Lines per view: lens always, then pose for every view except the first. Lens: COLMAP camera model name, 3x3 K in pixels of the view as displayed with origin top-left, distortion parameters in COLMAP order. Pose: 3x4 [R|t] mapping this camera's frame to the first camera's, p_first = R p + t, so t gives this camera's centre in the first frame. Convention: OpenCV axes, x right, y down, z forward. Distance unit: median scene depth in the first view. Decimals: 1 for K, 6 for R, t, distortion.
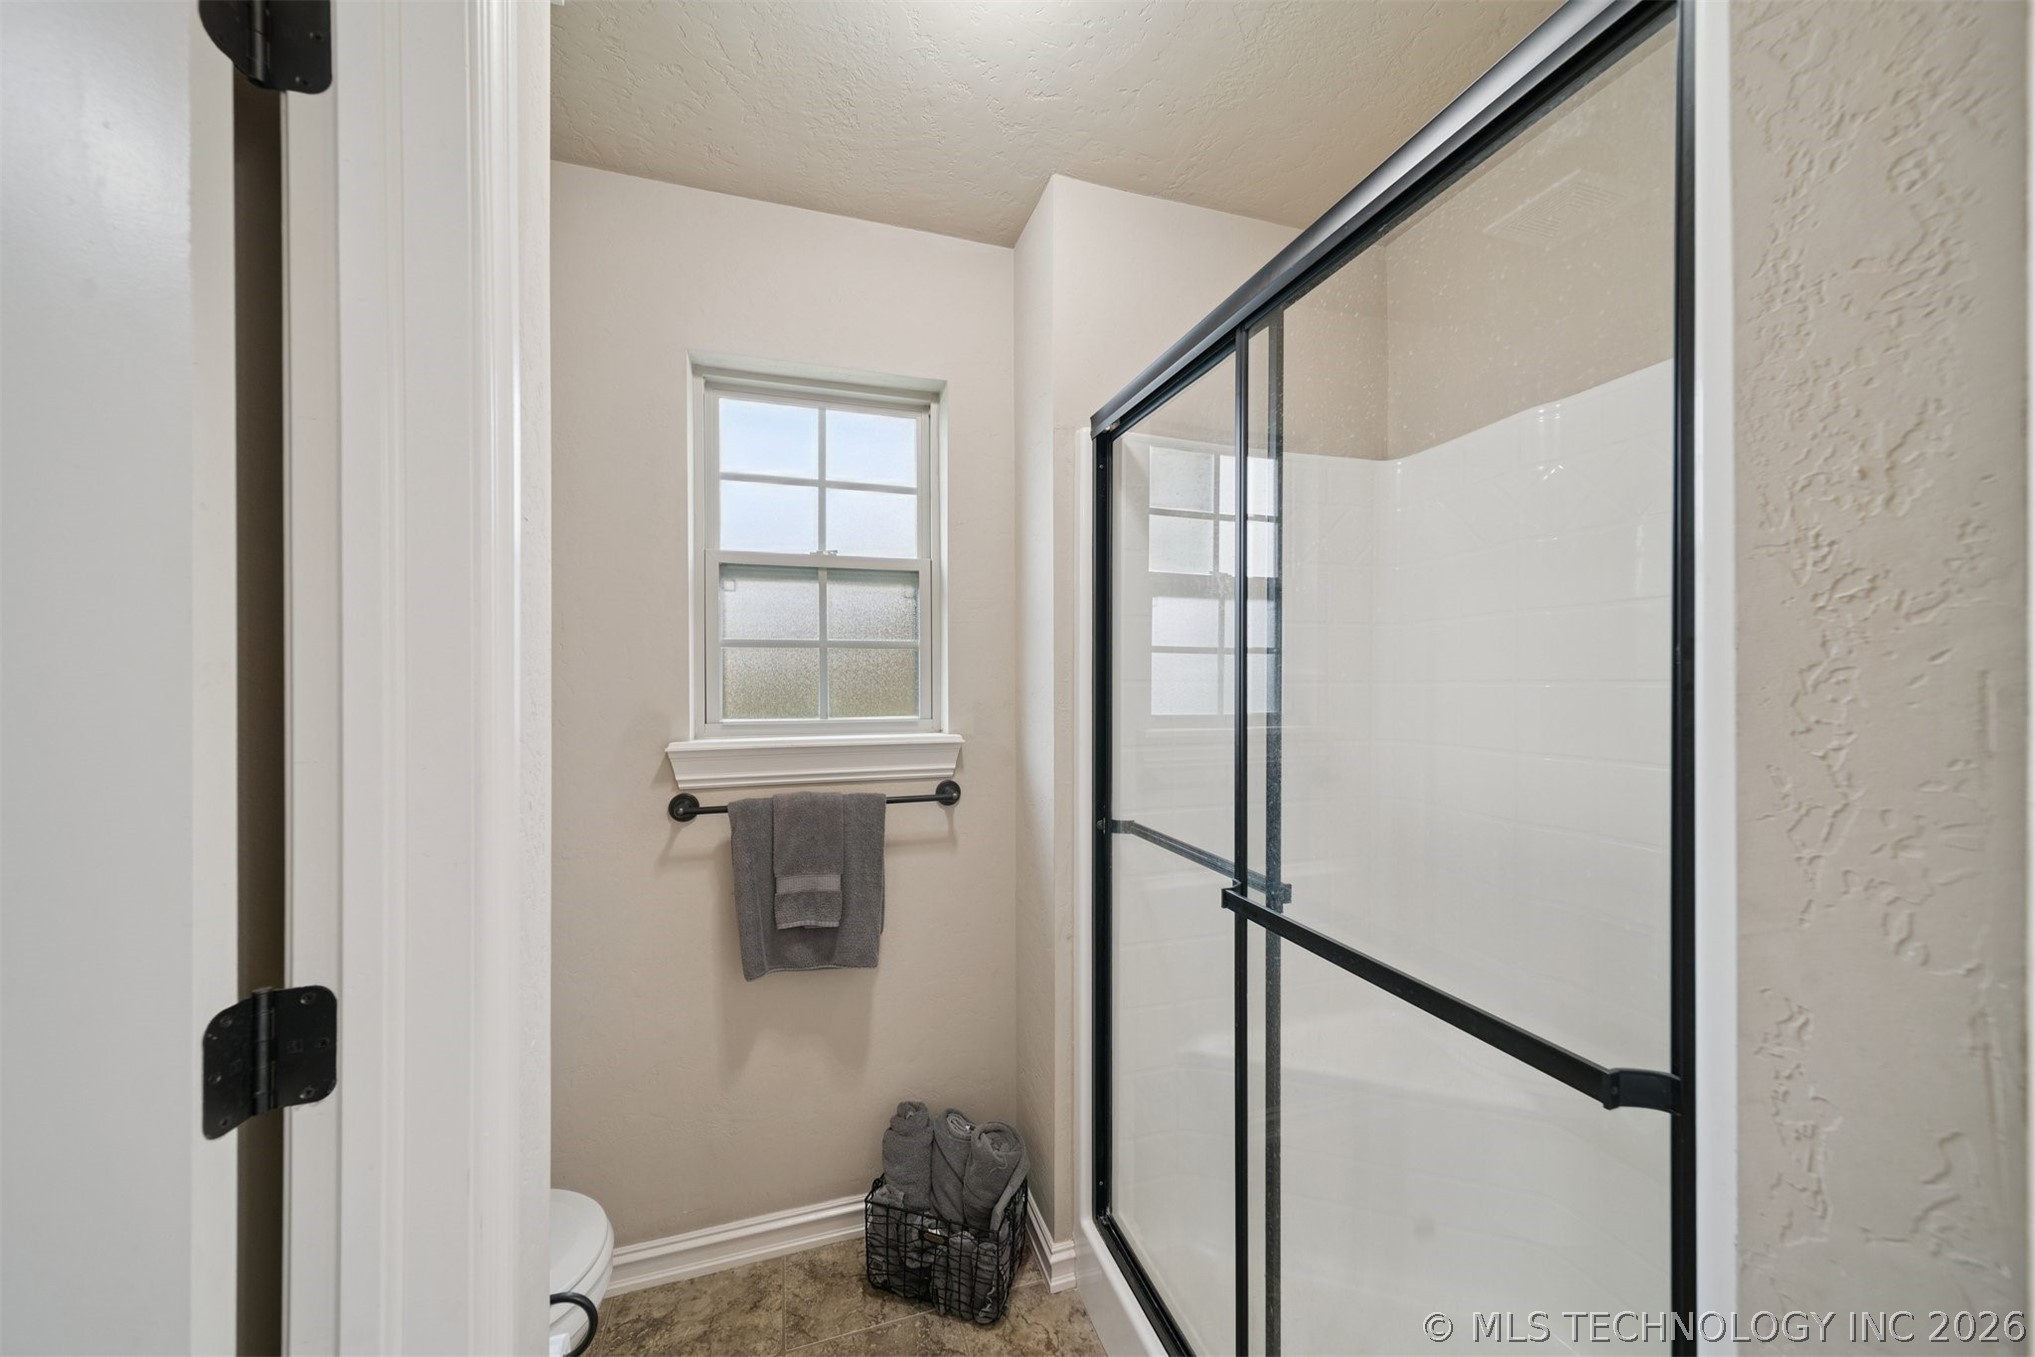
lens RADIAL K [[742.7, 0, 1015.5], [0, 742.7, 682.1], [0, 0, 1]] dist [0.012811, 0.000097]
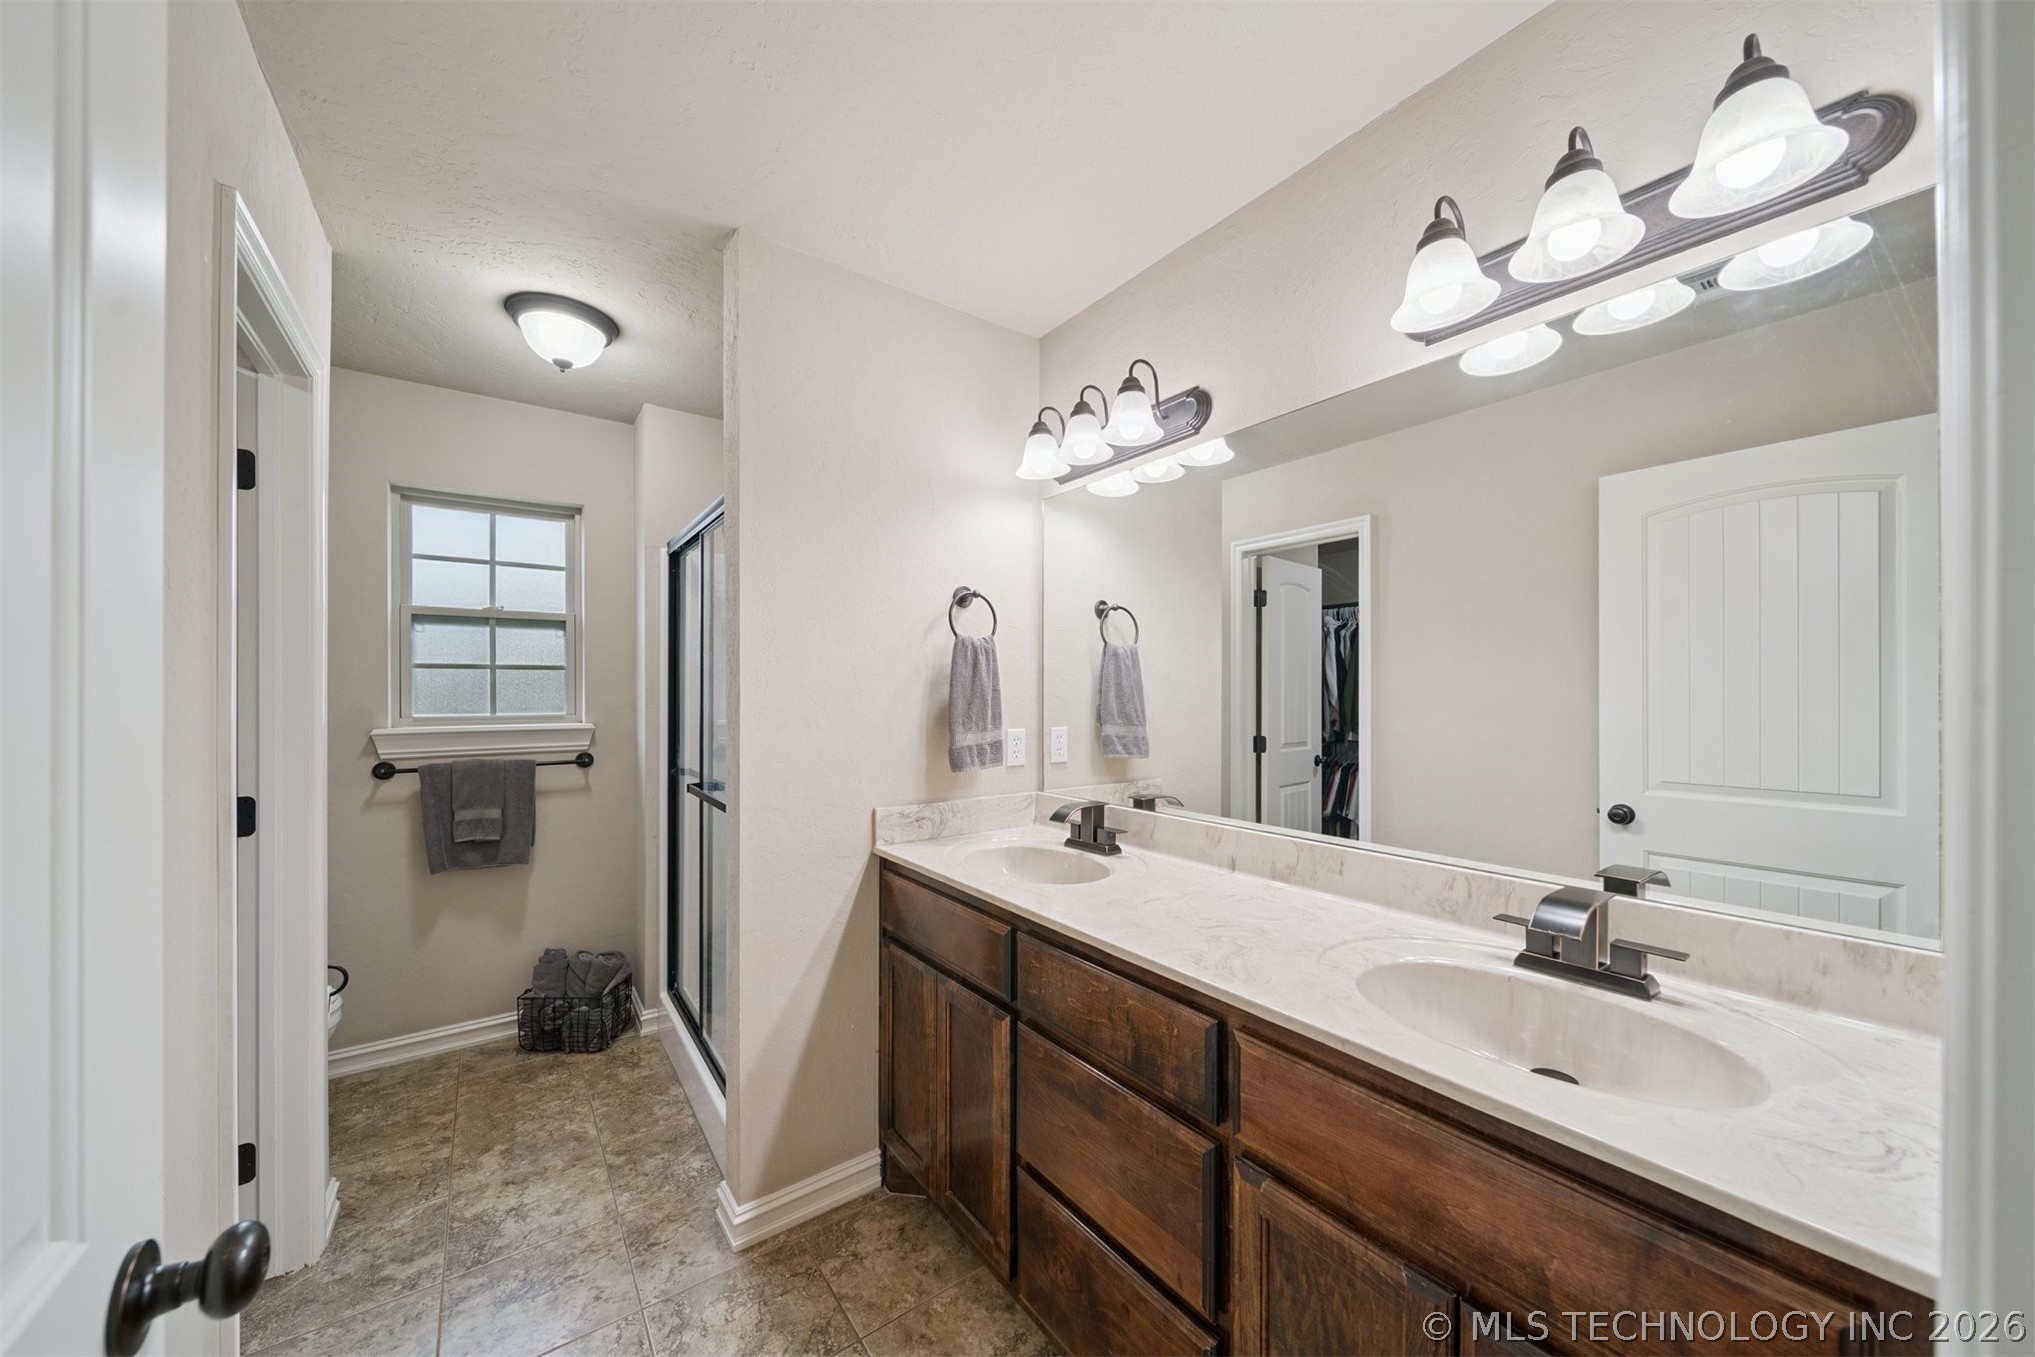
lens RADIAL K [[720.7, 0, 1025.0], [0, 720.7, 690.4], [0, 0, 1]] dist [0.001484, 0.000010]
pose [[0.946836, 0.003654, 0.321695, 0.330812], [-0.005241, 0.999978, 0.004067, -0.013749], [-0.321673, -0.005537, 0.946835, -0.838865]]
